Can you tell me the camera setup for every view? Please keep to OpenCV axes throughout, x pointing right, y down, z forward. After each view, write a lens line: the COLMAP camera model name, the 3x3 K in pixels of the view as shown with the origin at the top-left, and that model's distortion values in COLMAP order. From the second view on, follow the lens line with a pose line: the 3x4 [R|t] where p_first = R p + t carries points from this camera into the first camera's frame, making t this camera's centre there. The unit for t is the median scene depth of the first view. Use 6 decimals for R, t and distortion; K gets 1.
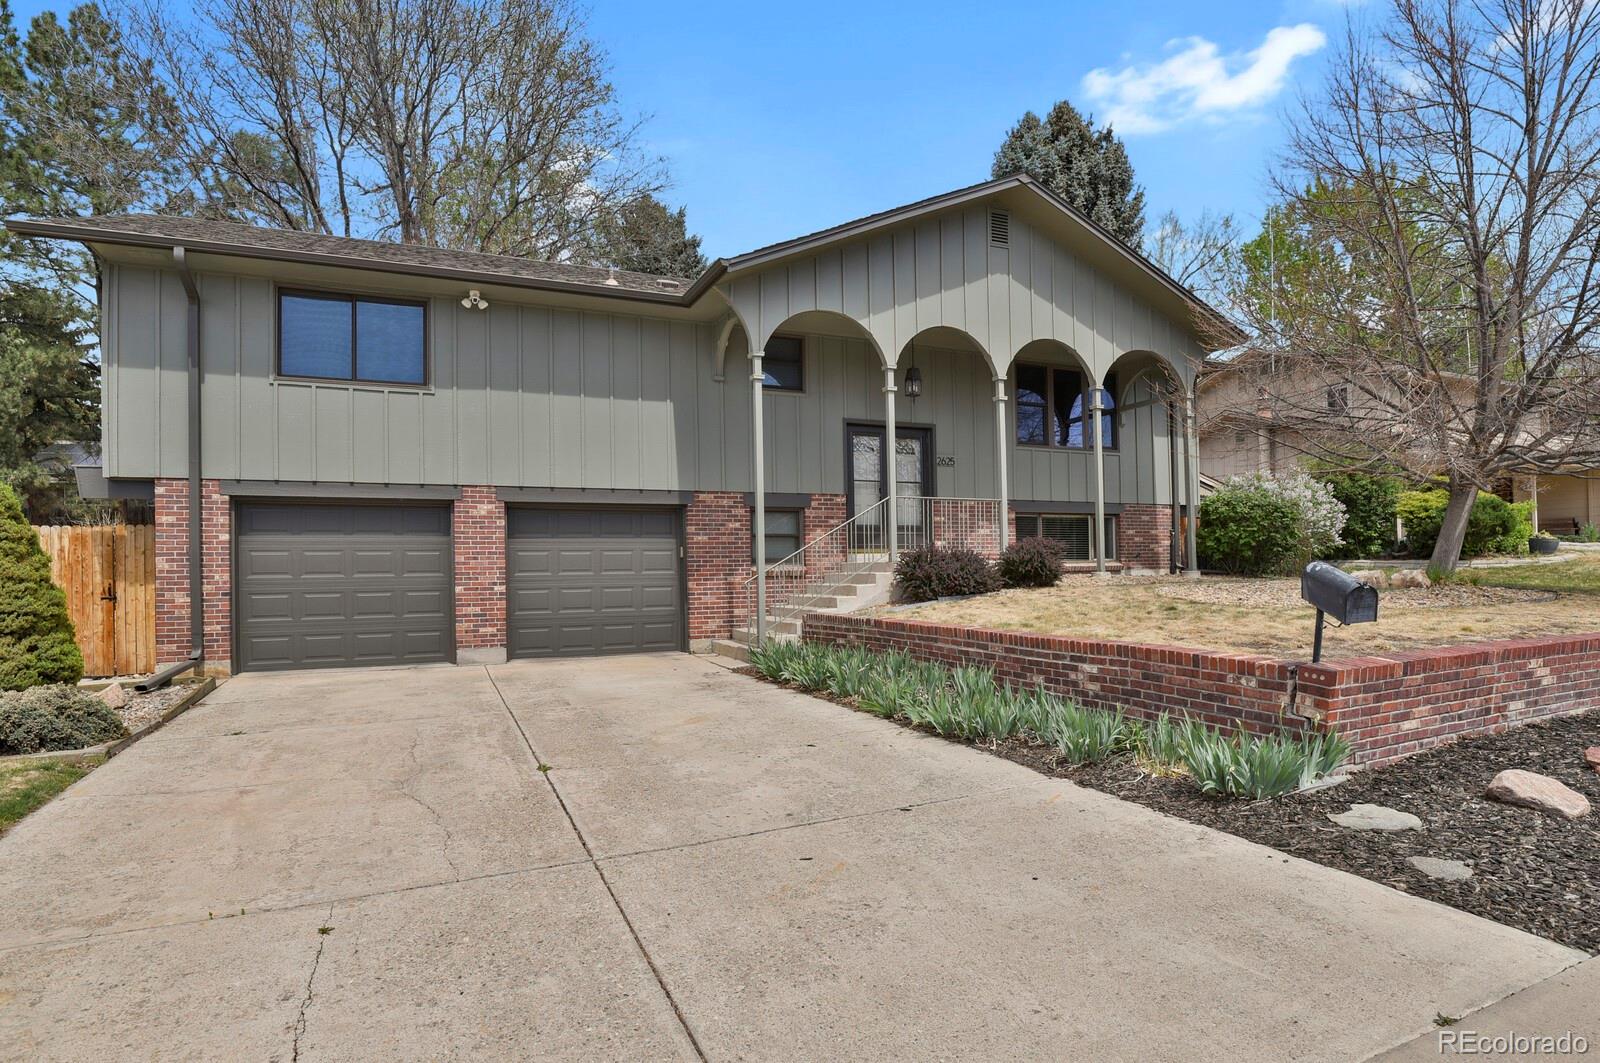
lens RADIAL K [[807.6, 0, 798.7], [0, 807.6, 546.0], [0, 0, 1]] dist [-0.012710, -0.010434]
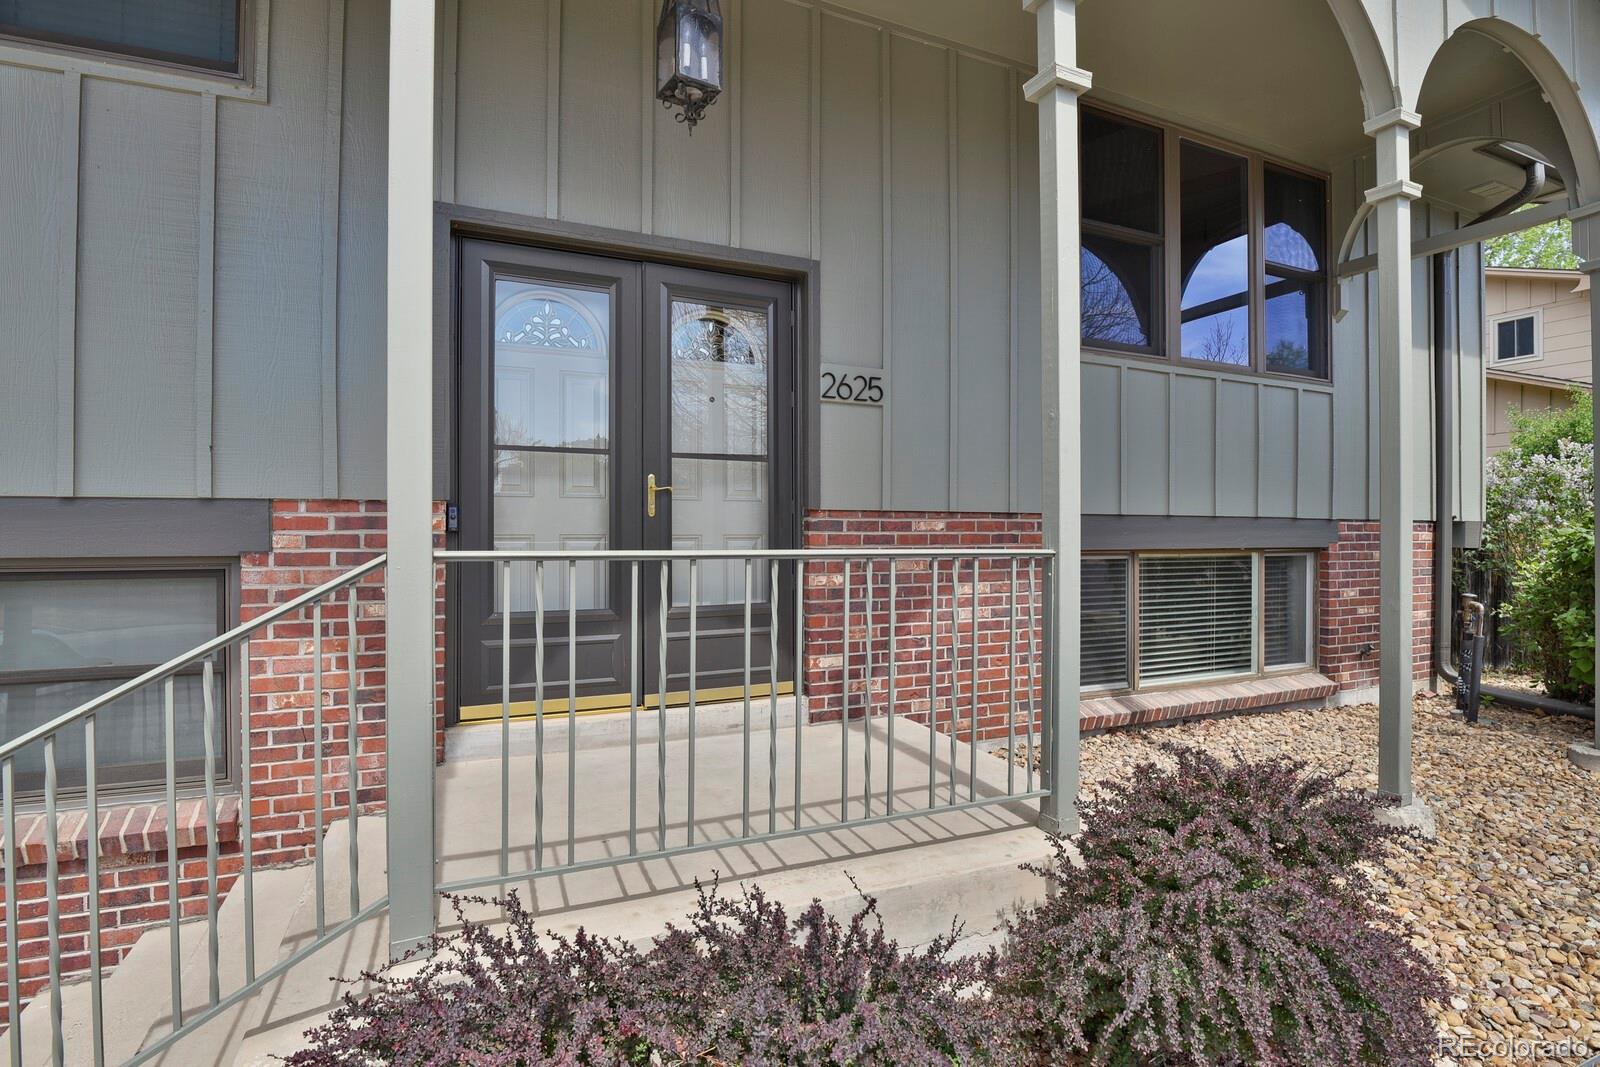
lens RADIAL K [[783.6, 0, 803.1], [0, 783.6, 531.3], [0, 0, 1]] dist [-0.023540, -0.000298]
pose [[0.999824, 0.012687, 0.013833, 0.209567], [-0.012959, 0.999721, 0.019752, -0.074694], [-0.013579, -0.019928, 0.999709, 0.922529]]
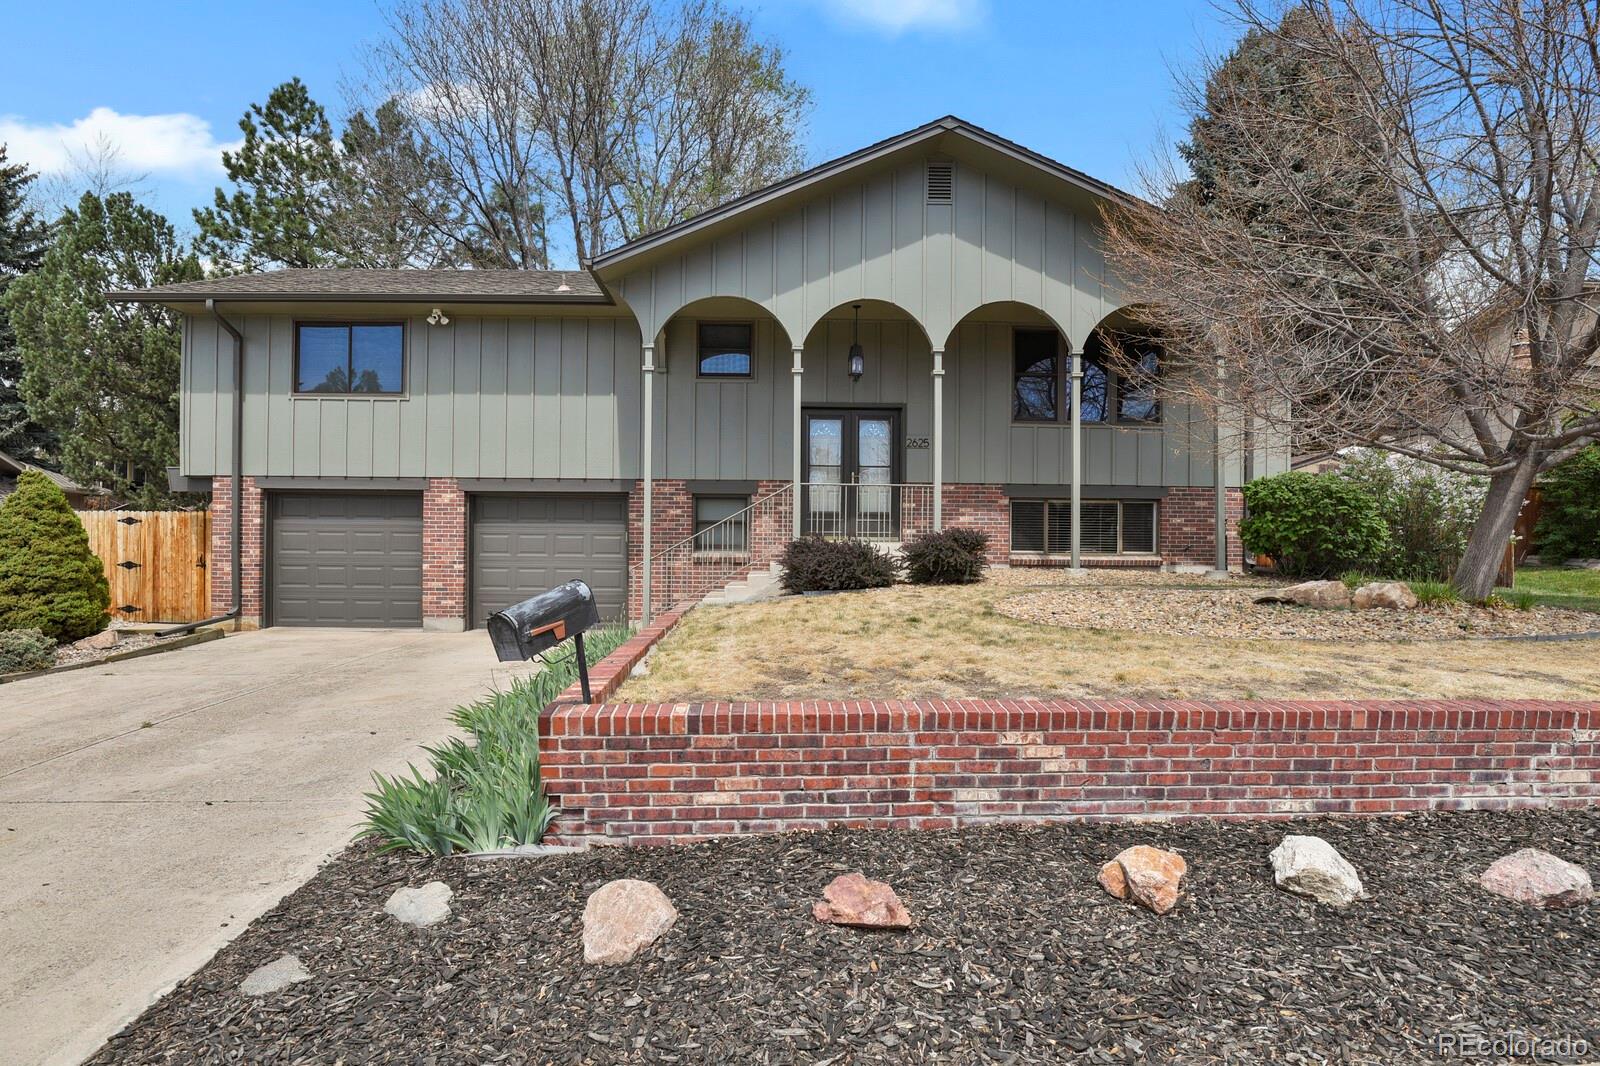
lens RADIAL K [[783.6, 0, 803.1], [0, 783.6, 530.8], [0, 0, 1]] dist [-0.023540, -0.000298]
pose [[0.928669, 0.015171, -0.370600, 0.512678], [-0.010747, 0.999844, 0.013999, -0.020166], [0.370755, -0.009017, 0.928687, 0.153873]]
